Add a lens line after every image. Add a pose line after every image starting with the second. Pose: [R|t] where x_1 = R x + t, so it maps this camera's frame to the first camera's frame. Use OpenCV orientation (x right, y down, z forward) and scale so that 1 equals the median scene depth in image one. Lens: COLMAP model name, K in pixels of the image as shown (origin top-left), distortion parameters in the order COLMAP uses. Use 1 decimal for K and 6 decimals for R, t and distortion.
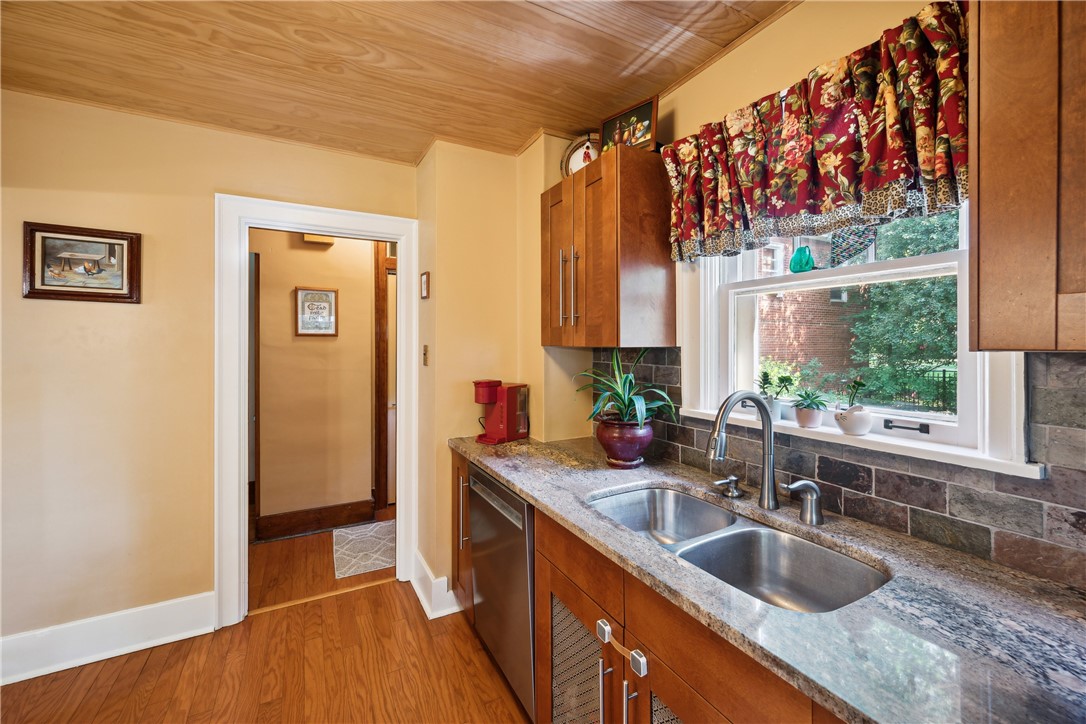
lens RADIAL K [[436.2, 0, 540.2], [0, 436.2, 343.3], [0, 0, 1]] dist [-0.001468, 0.000917]
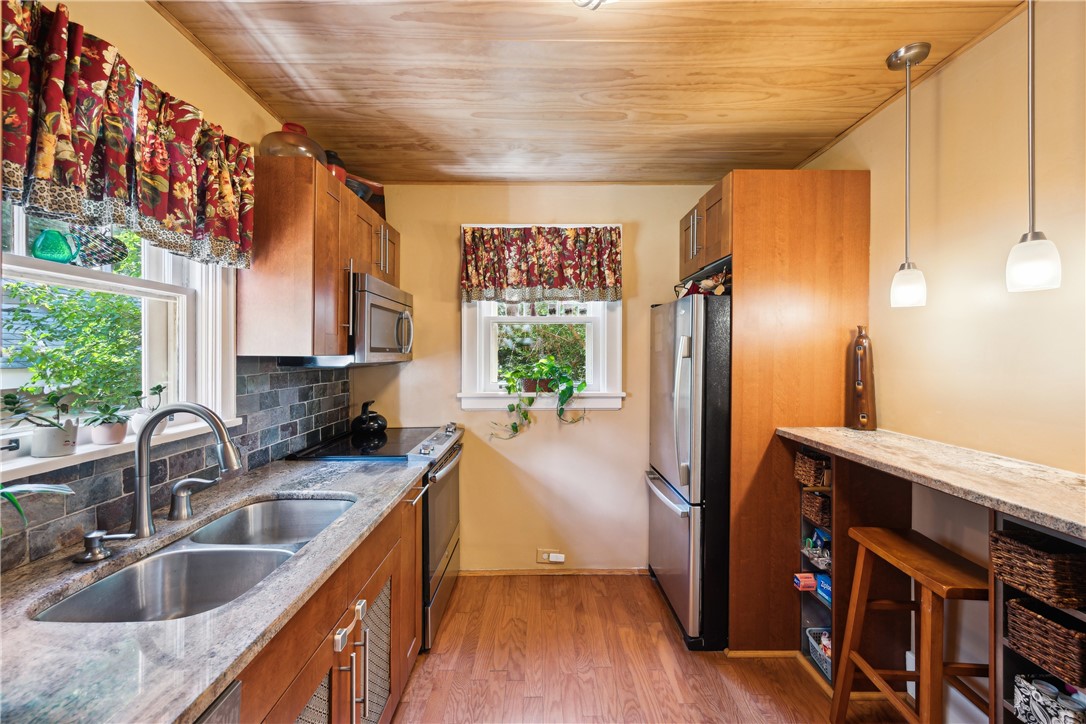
lens RADIAL K [[436.2, 0, 532.7], [0, 436.2, 355.7], [0, 0, 1]] dist [-0.001468, 0.000917]
pose [[-0.874673, -0.001849, 0.484710, -0.386205], [-0.000780, 0.999997, 0.002406, 0.004246], [-0.484713, 0.001726, -0.874672, 0.888843]]
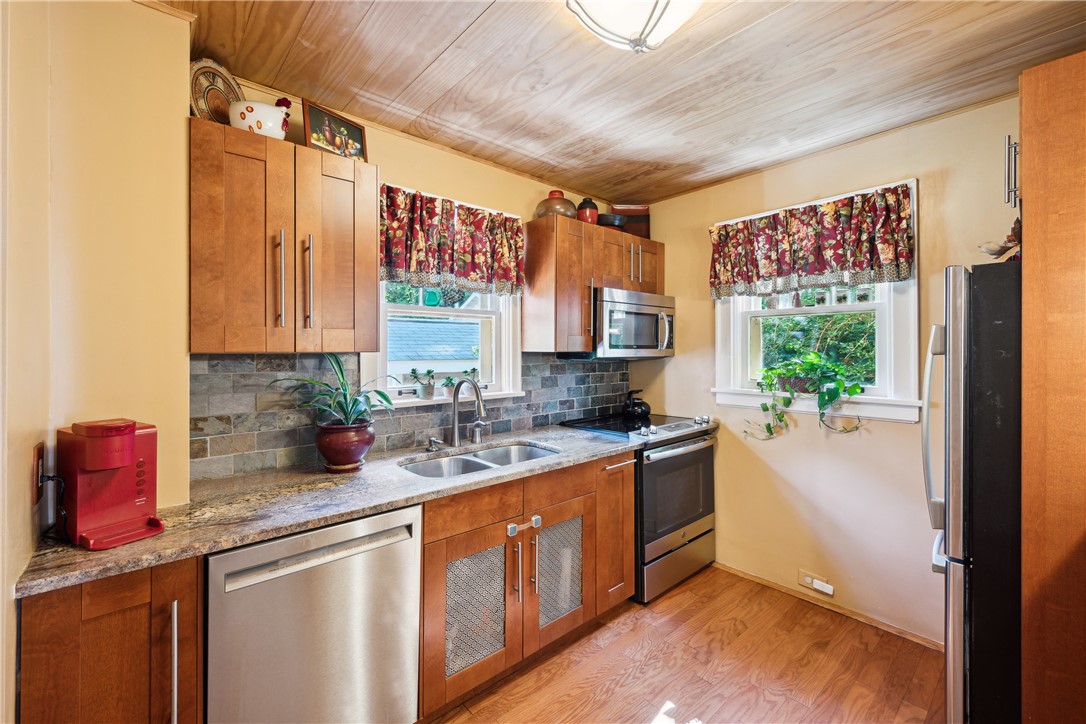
lens RADIAL K [[436.2, 0, 535.6], [0, 436.2, 348.8], [0, 0, 1]] dist [-0.001468, 0.000917]
pose [[-0.207157, 0.004372, 0.978298, -0.764894], [0.000640, 0.999990, -0.004334, 0.004295], [-0.978307, -0.000271, -0.207158, 0.668487]]
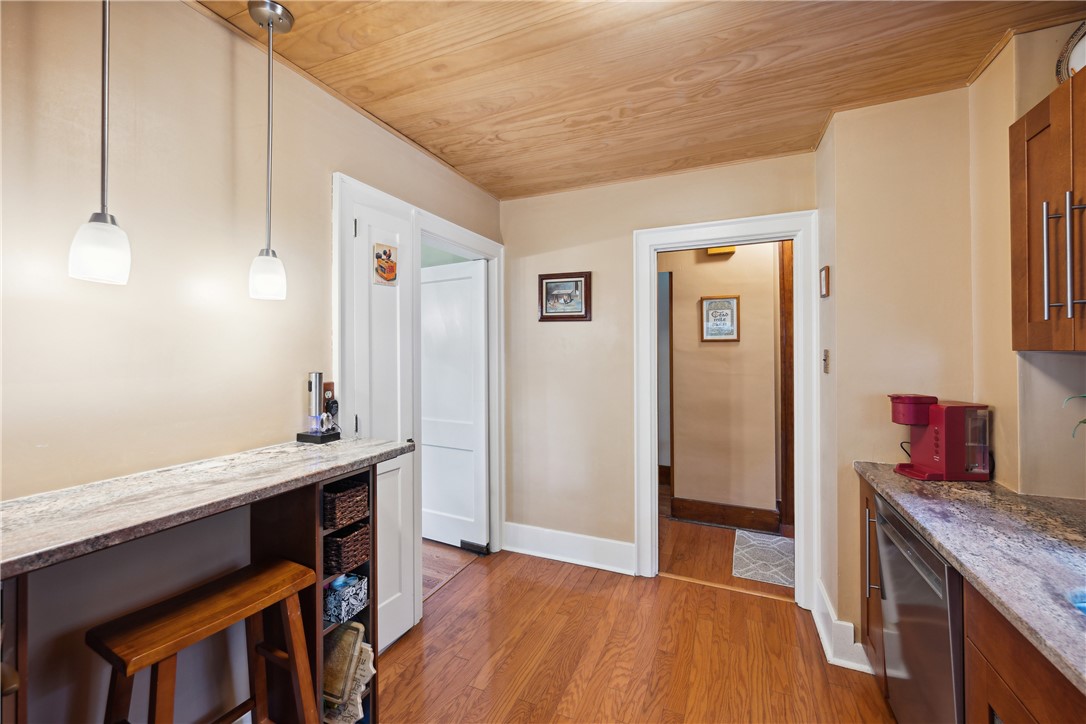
lens RADIAL K [[436.2, 0, 541.7], [0, 436.2, 347.0], [0, 0, 1]] dist [-0.001468, 0.000917]
pose [[0.613679, -0.008109, -0.789514, 0.092208], [0.005871, 0.999966, -0.005707, 0.000401], [0.789534, -0.001133, 0.613706, 0.008011]]
